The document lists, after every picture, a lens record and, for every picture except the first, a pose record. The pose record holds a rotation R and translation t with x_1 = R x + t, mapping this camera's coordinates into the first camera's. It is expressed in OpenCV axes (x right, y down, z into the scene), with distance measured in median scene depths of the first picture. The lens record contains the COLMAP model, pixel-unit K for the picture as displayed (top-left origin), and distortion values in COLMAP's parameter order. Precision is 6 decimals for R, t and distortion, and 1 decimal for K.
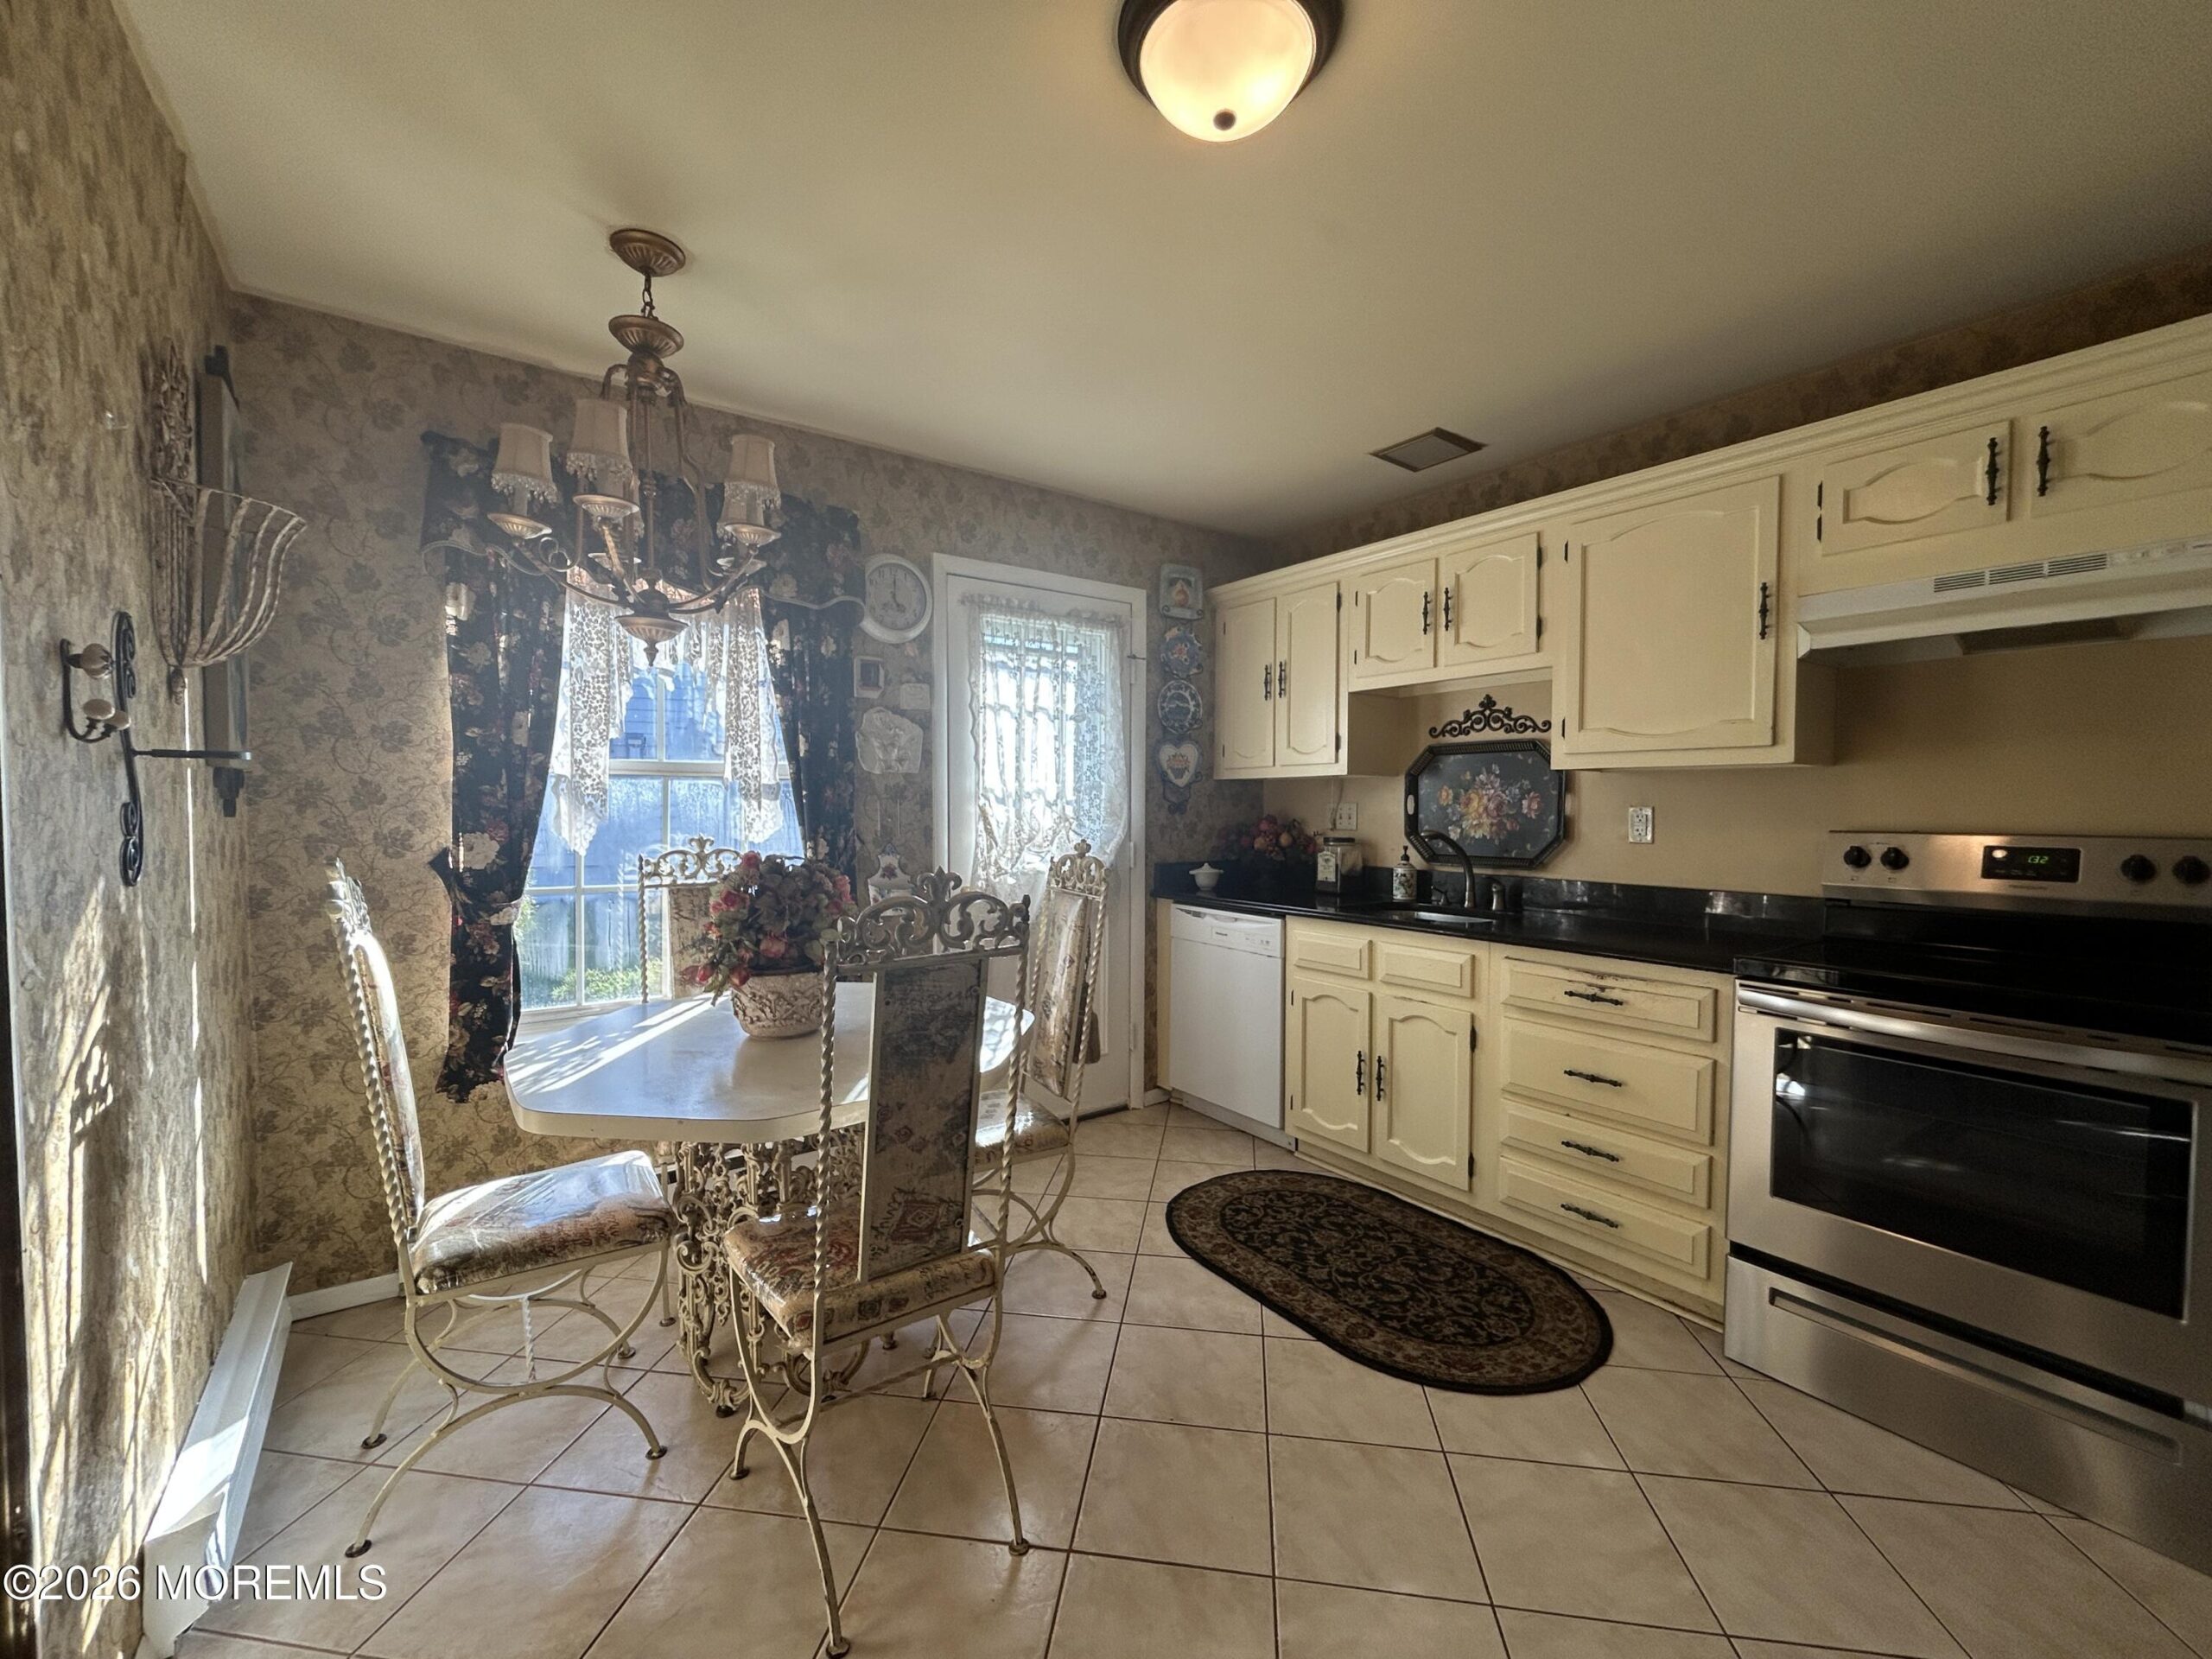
lens RADIAL K [[897.8, 0, 1107.4], [0, 897.8, 830.3], [0, 0, 1]] dist [0.001221, -0.000760]
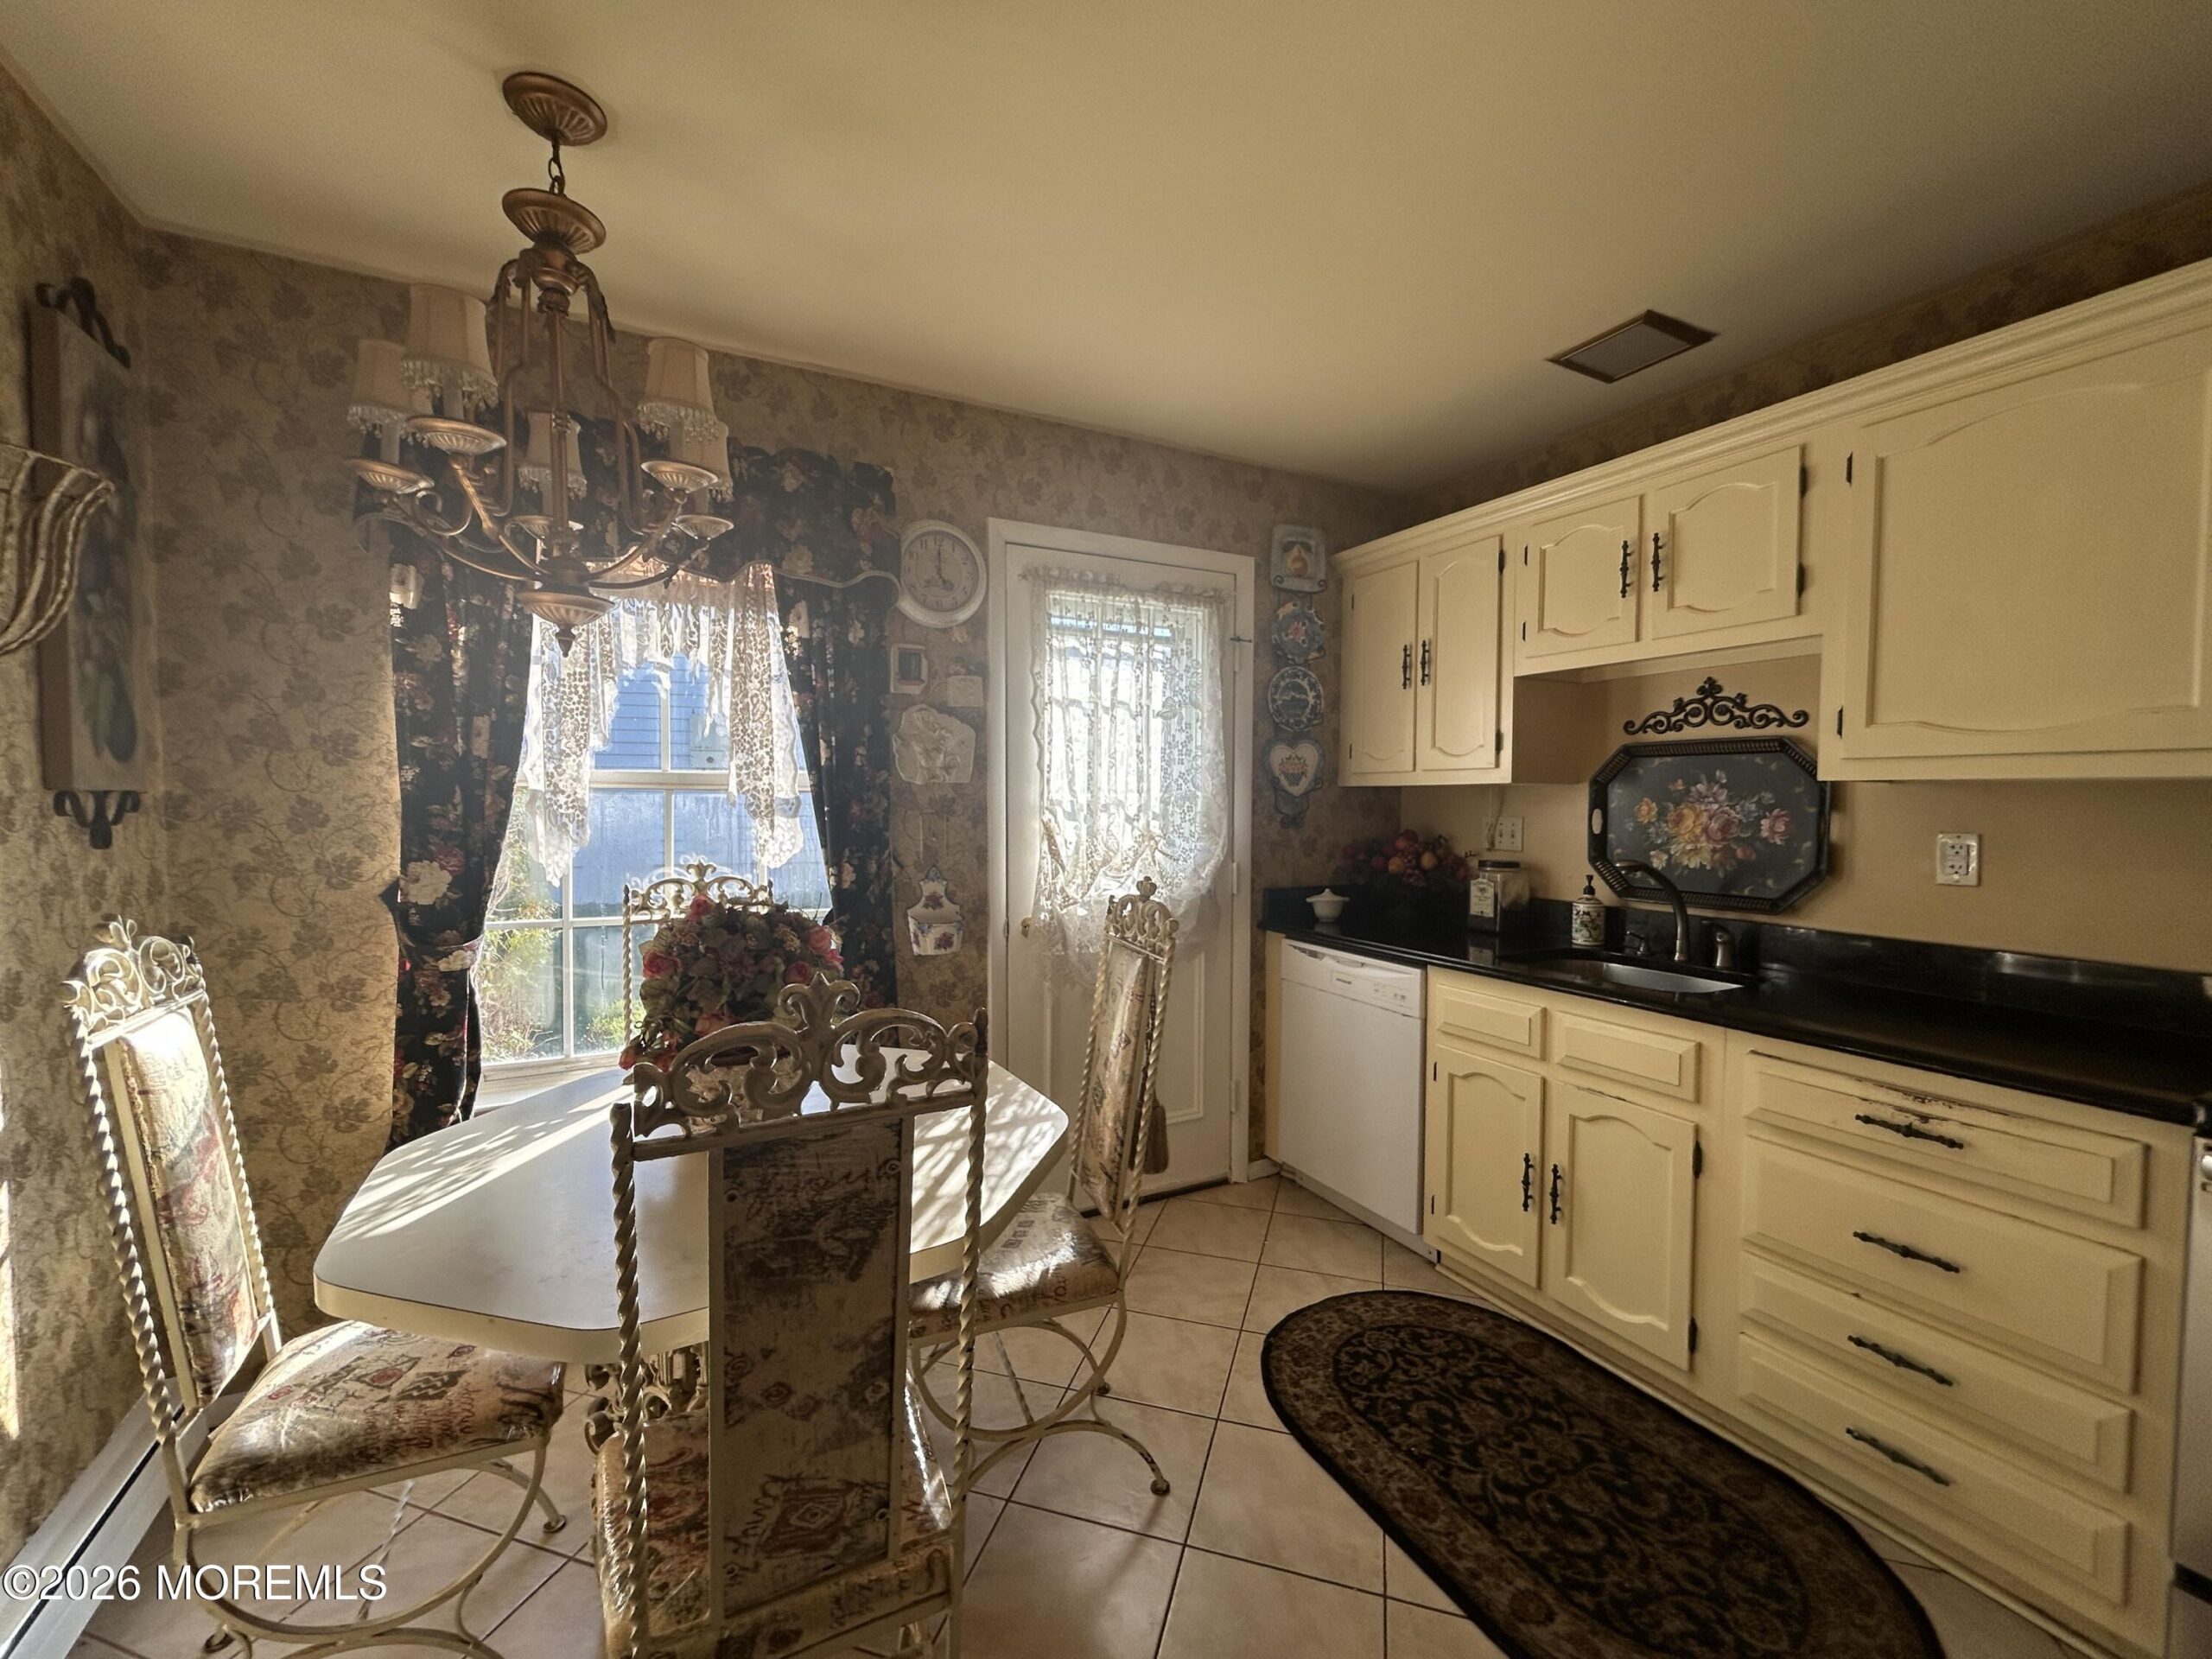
lens RADIAL K [[897.8, 0, 1106.4], [0, 897.8, 828.1], [0, 0, 1]] dist [0.001221, -0.000760]
pose [[0.988545, 0.007379, -0.150747, 0.047905], [-0.006644, 0.999963, 0.005380, -0.031346], [0.150781, -0.004317, 0.988558, 0.222970]]
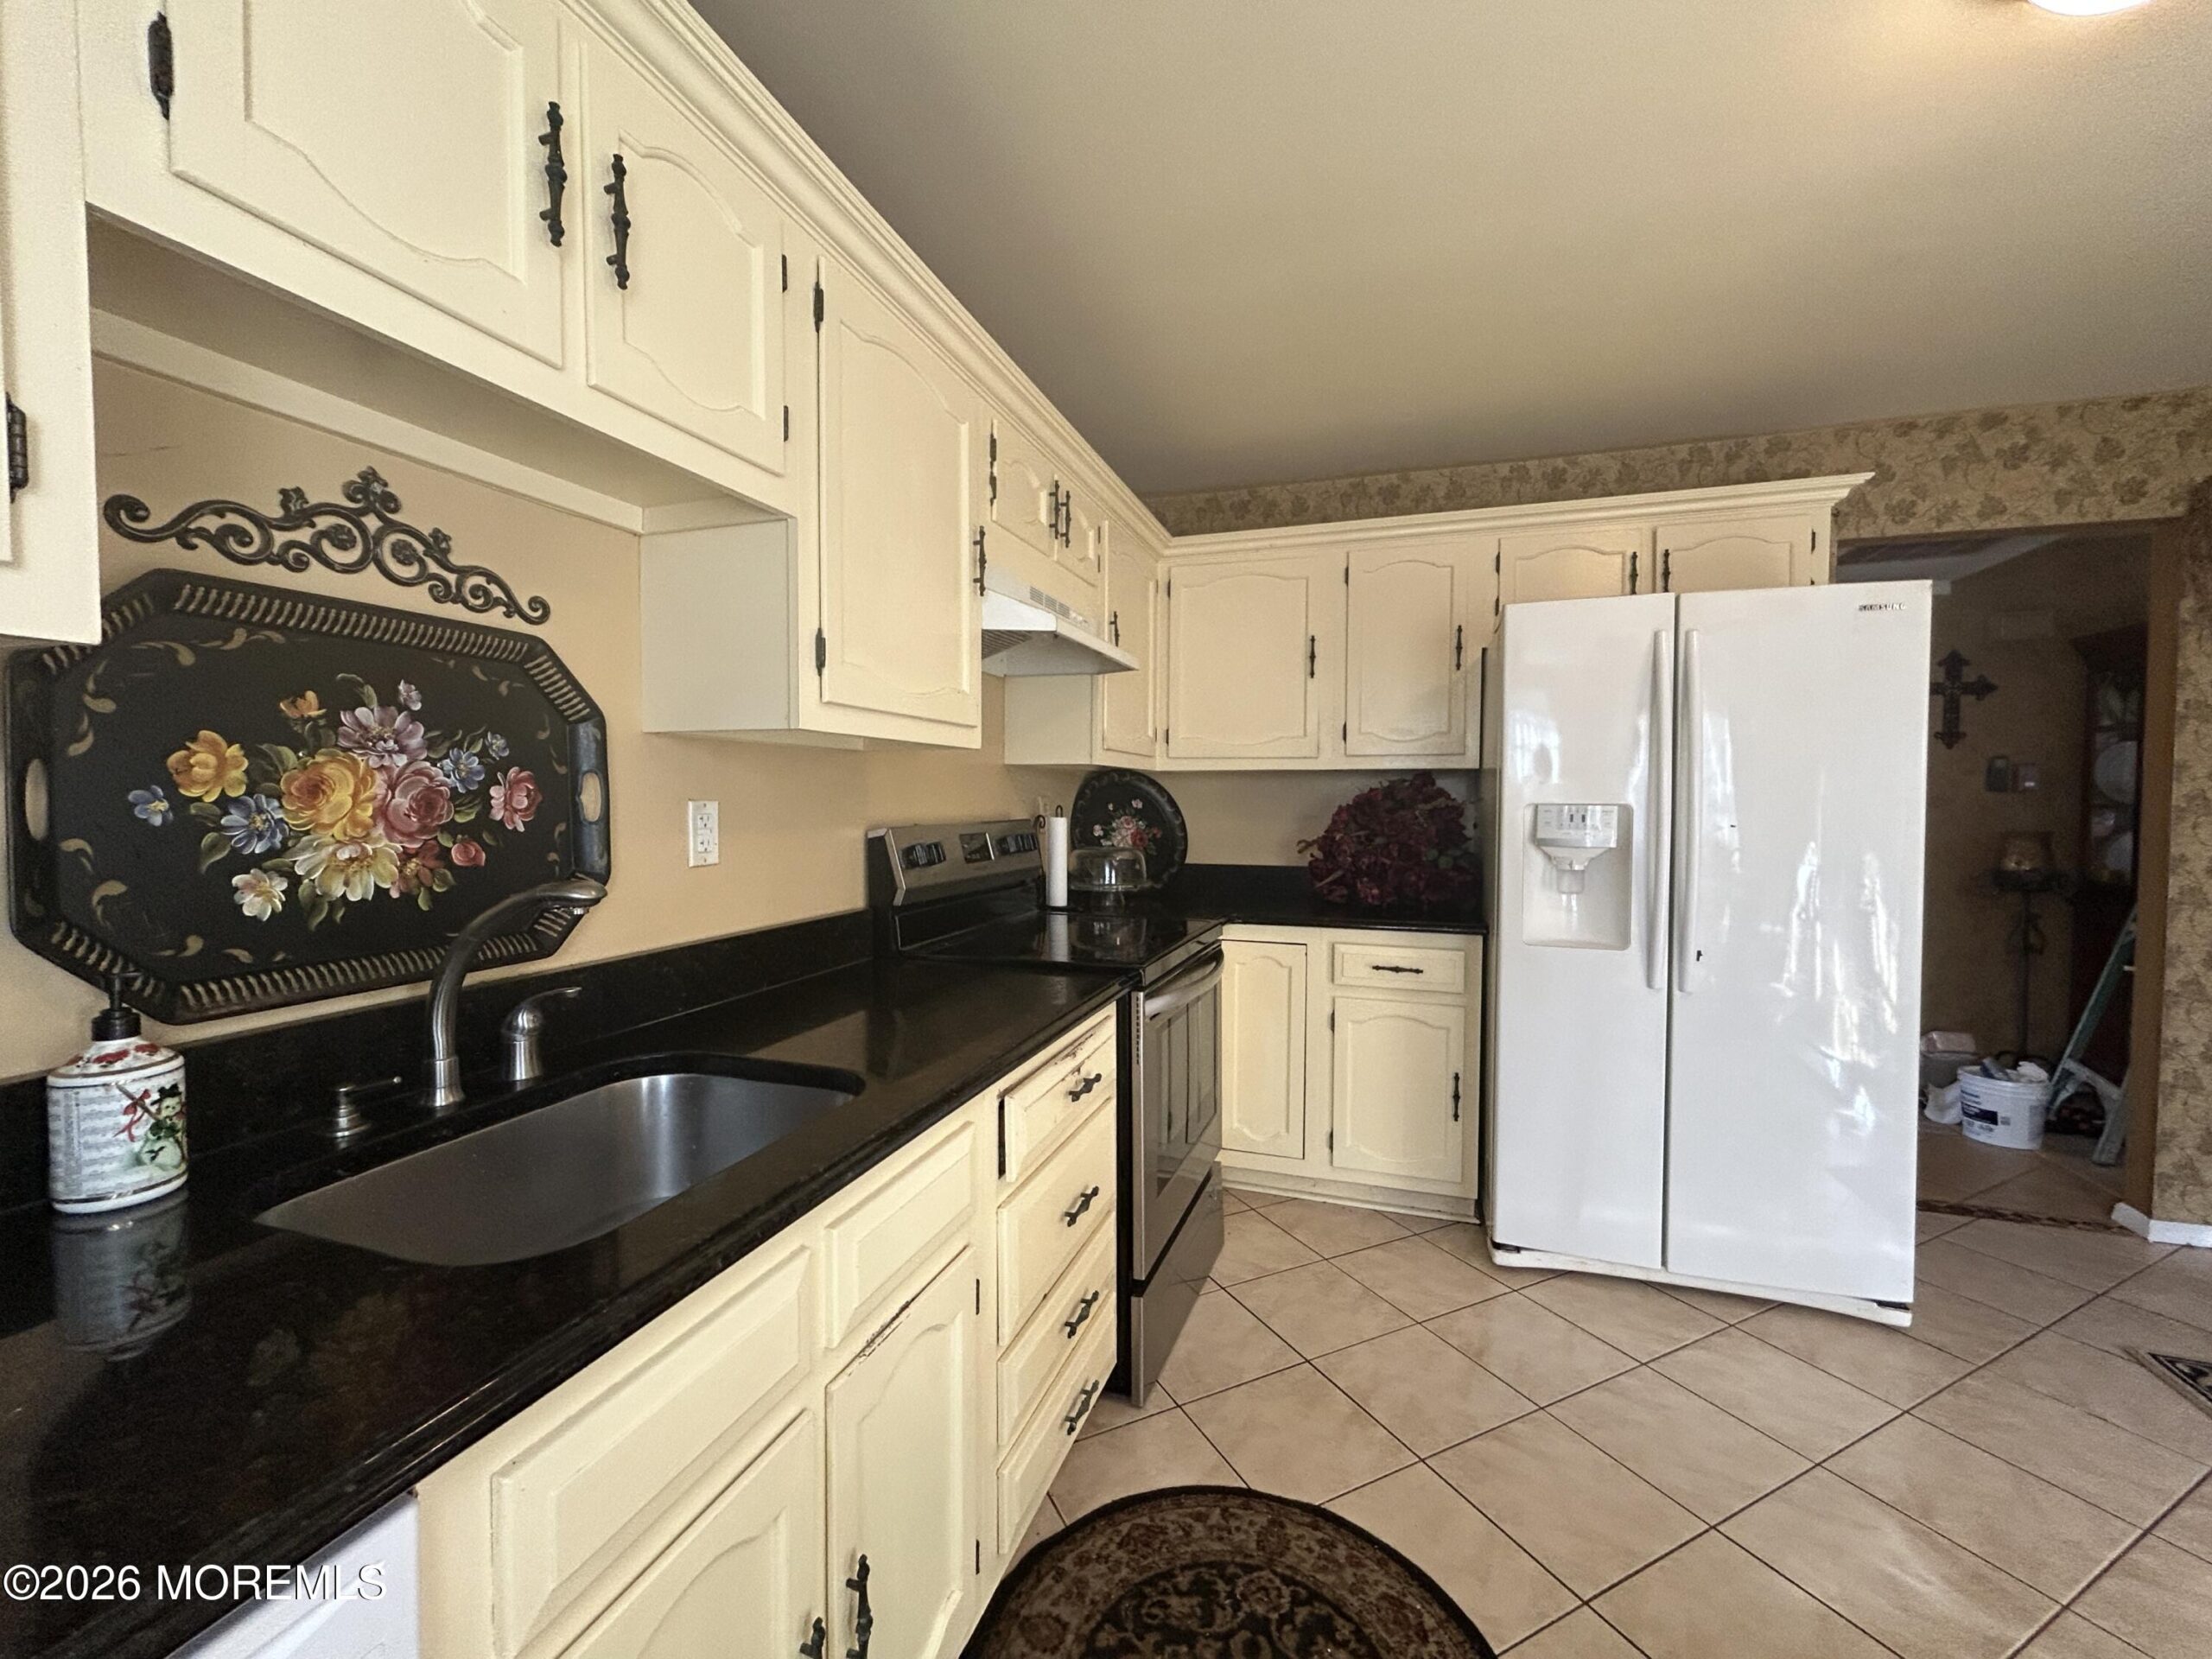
lens RADIAL K [[897.8, 0, 1106.3], [0, 897.8, 820.1], [0, 0, 1]] dist [0.001221, -0.000760]
pose [[-0.573720, -0.030127, 0.818497, -0.012896], [0.016988, 0.998671, 0.048667, -0.039365], [-0.818875, 0.041826, -0.572446, 1.194360]]
